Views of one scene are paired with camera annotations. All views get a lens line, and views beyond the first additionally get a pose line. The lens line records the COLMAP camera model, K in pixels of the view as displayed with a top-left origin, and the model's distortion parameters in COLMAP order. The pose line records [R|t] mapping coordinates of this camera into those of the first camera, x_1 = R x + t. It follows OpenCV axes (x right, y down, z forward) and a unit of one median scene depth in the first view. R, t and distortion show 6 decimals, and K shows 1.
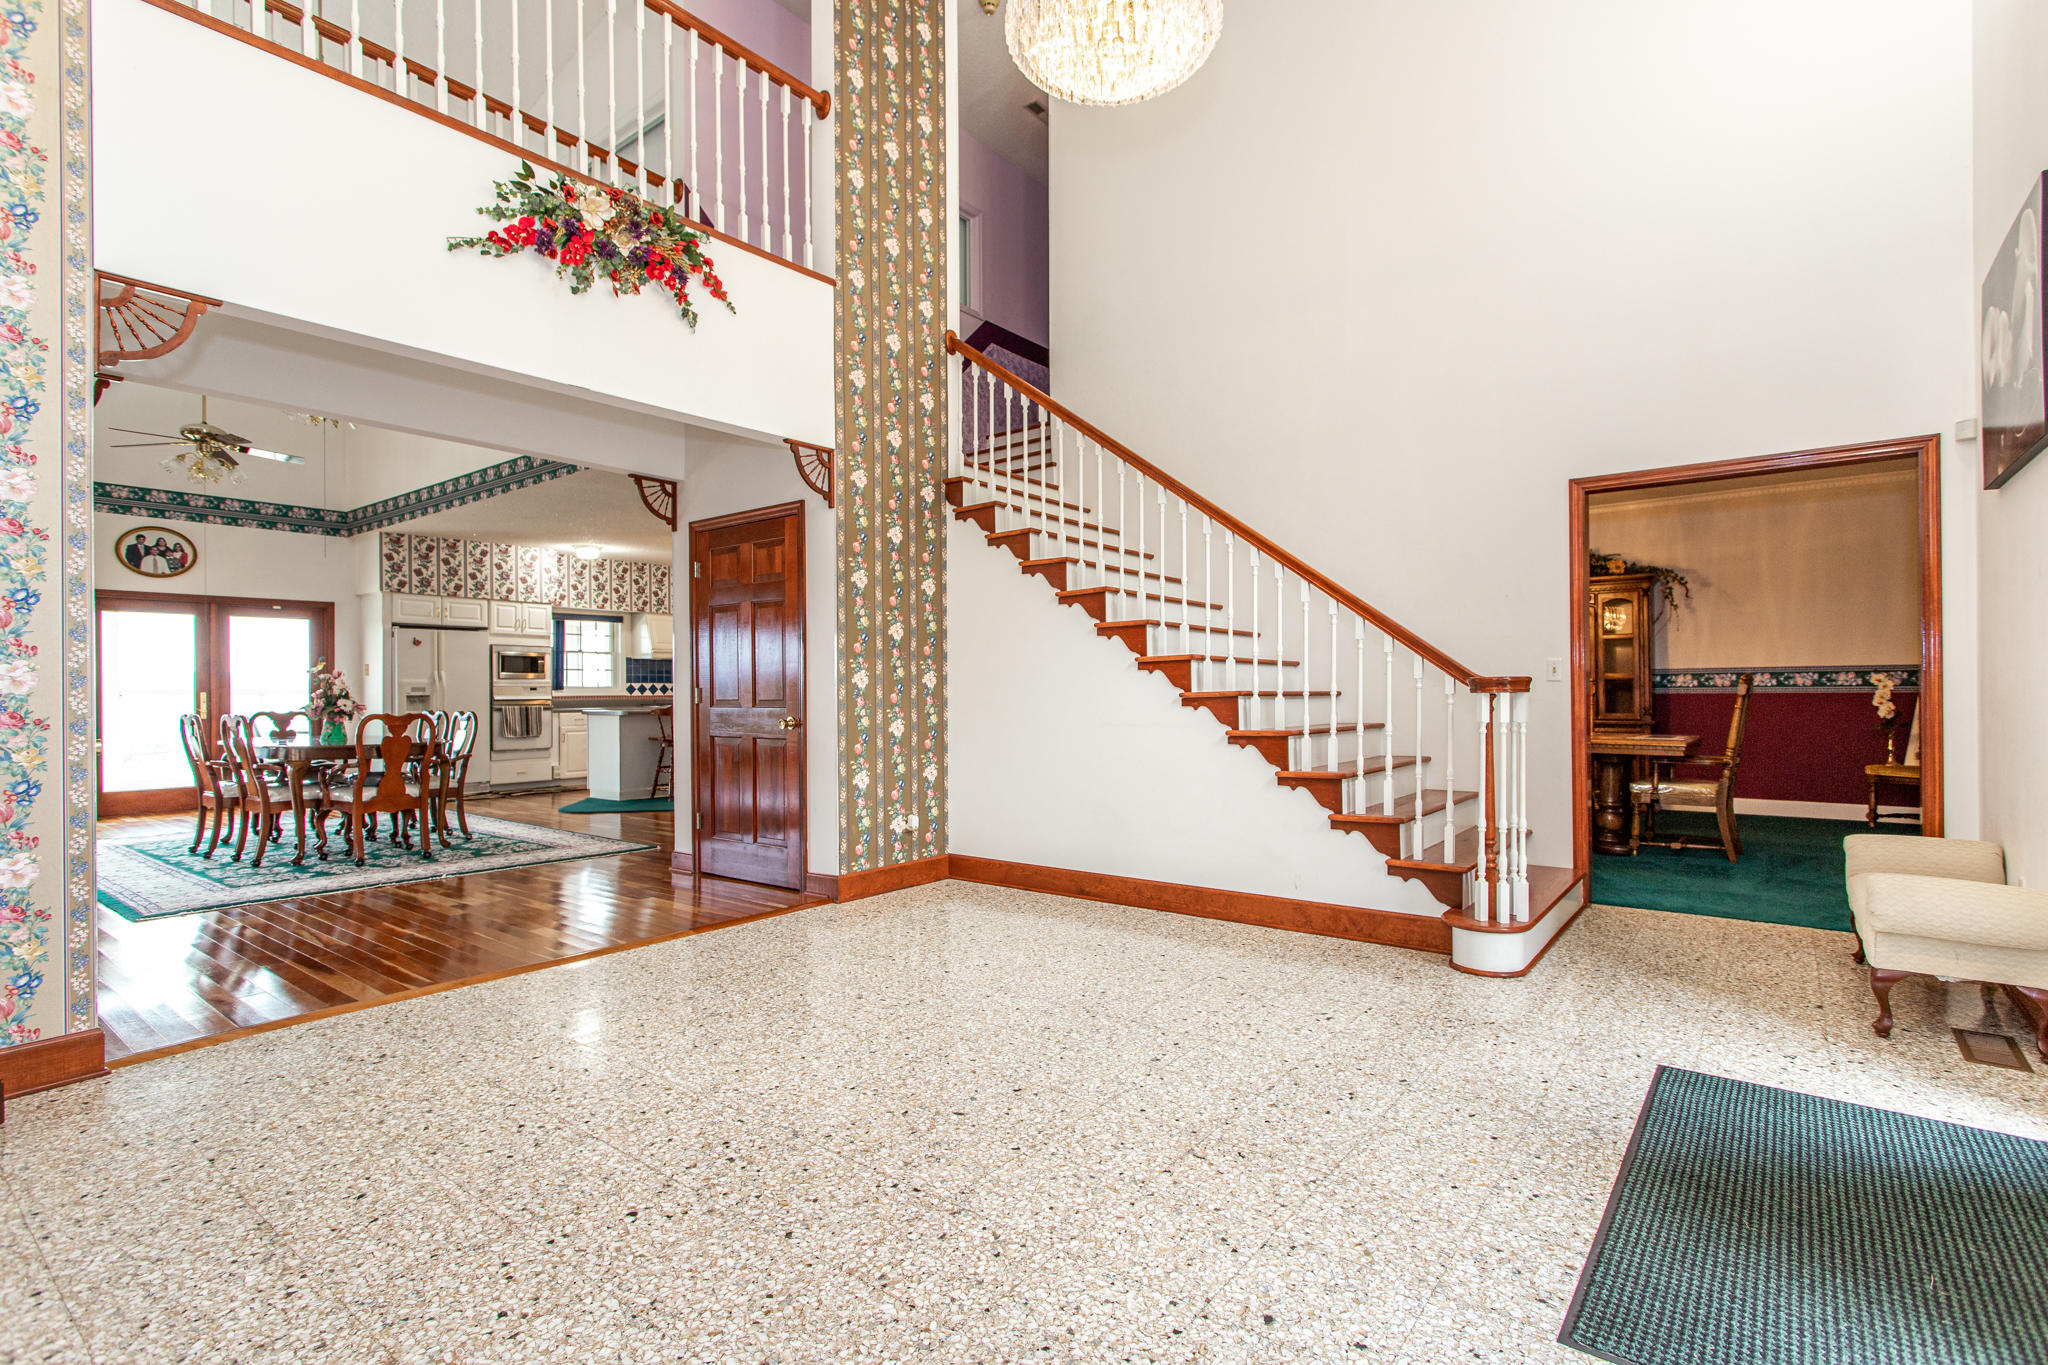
lens RADIAL K [[962.7, 0, 1016.5], [0, 962.7, 689.2], [0, 0, 1]] dist [0.002692, 0.000775]
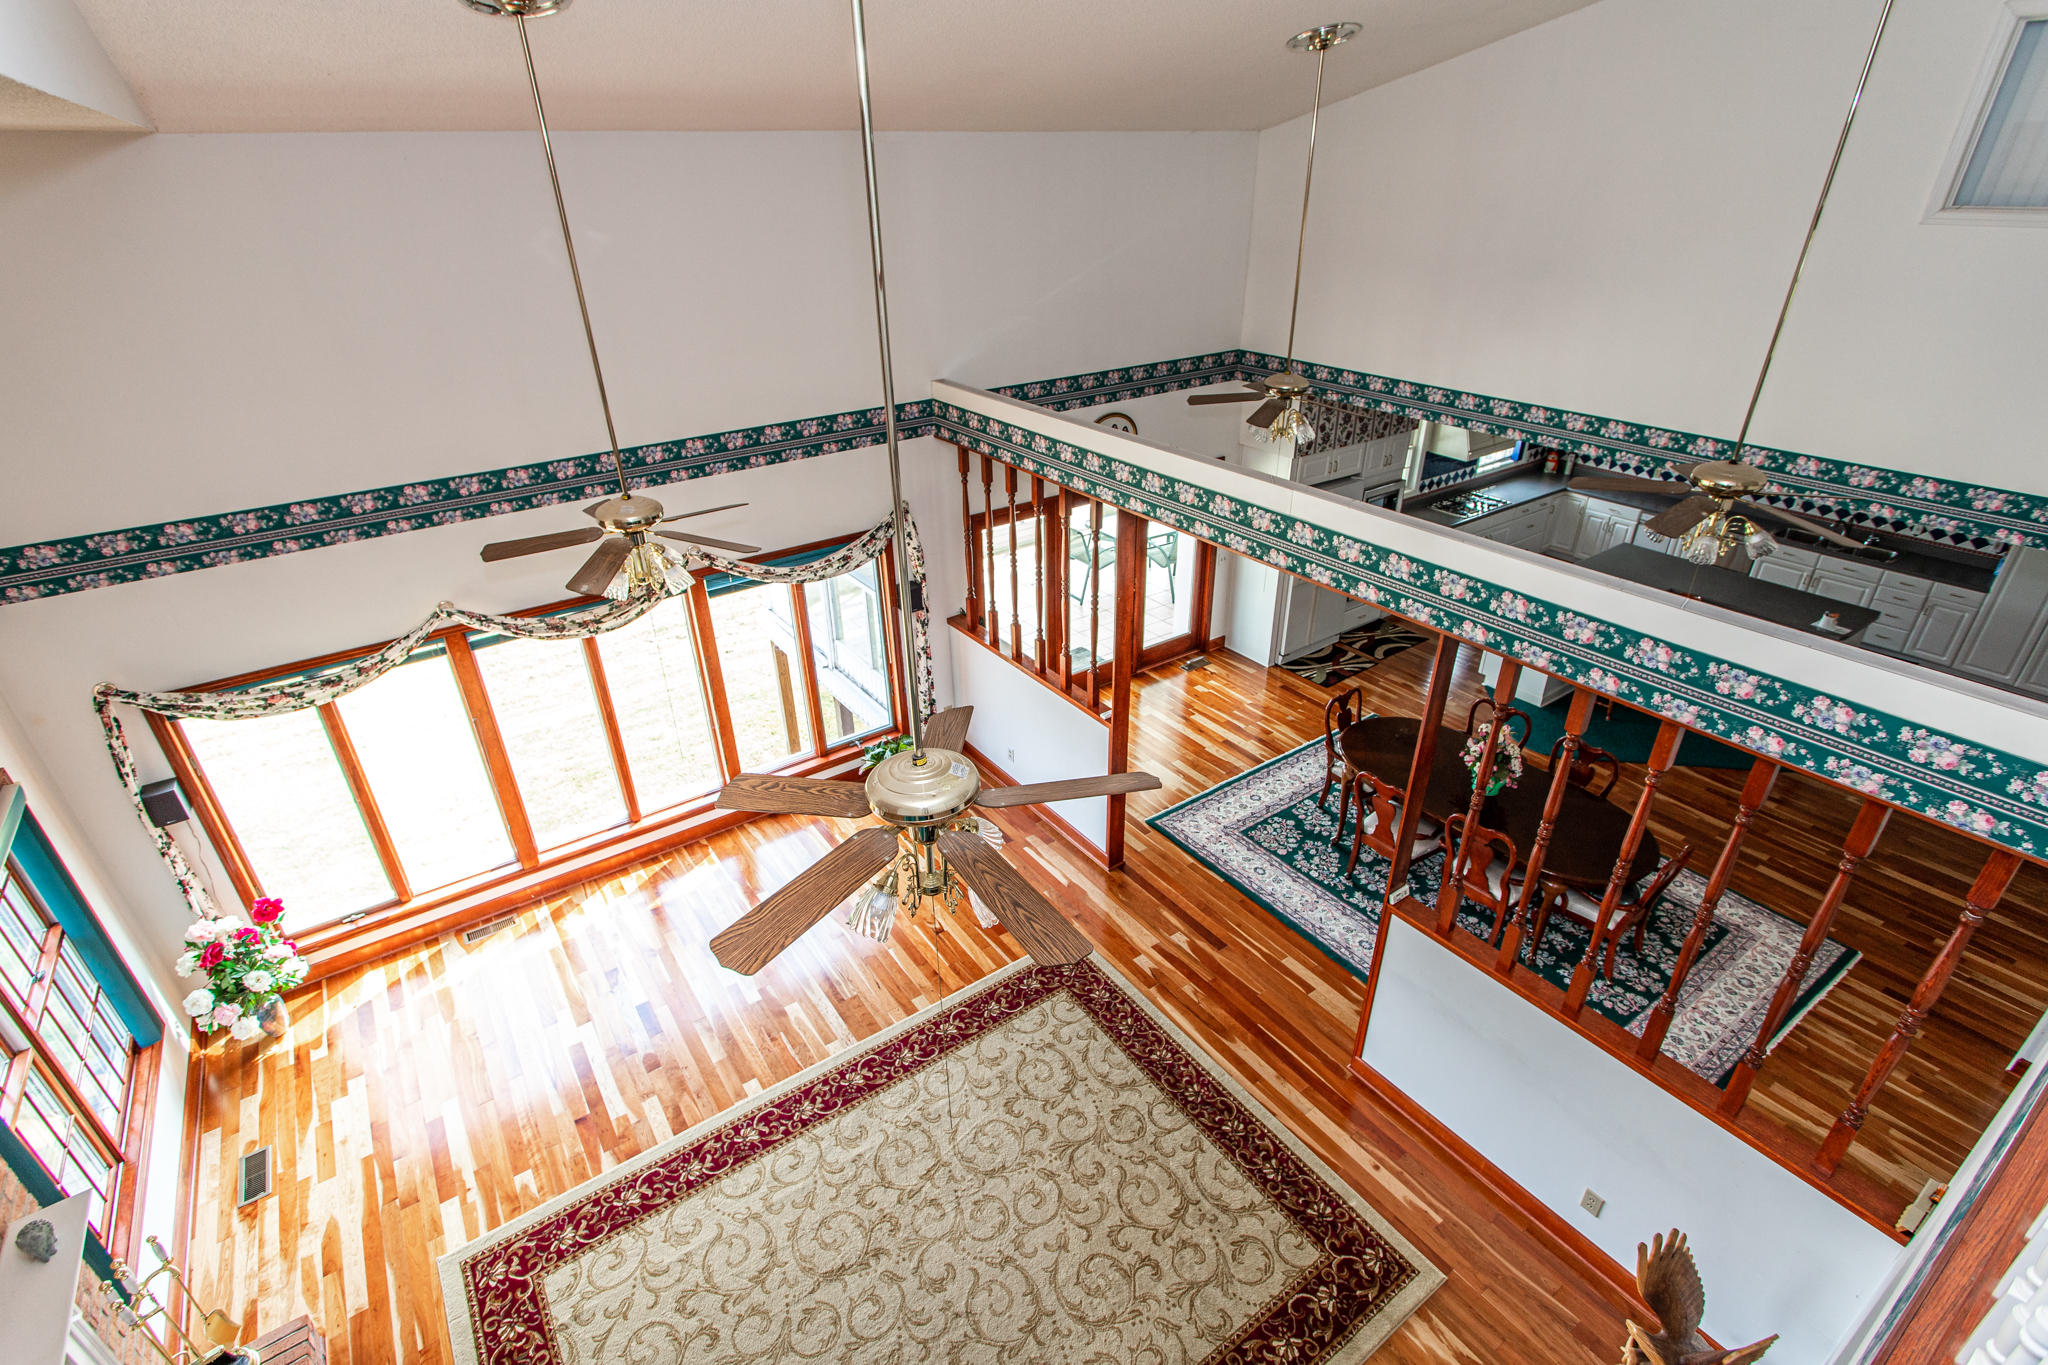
lens RADIAL K [[952.9, 0, 1029.6], [0, 952.9, 683.7], [0, 0, 1]] dist [-0.029918, 0.020885]
pose [[0.953812, 0.129285, -0.271162, -0.584143], [0.016572, 0.878635, 0.477207, -0.318059], [0.299948, -0.459659, 0.835909, 0.088947]]
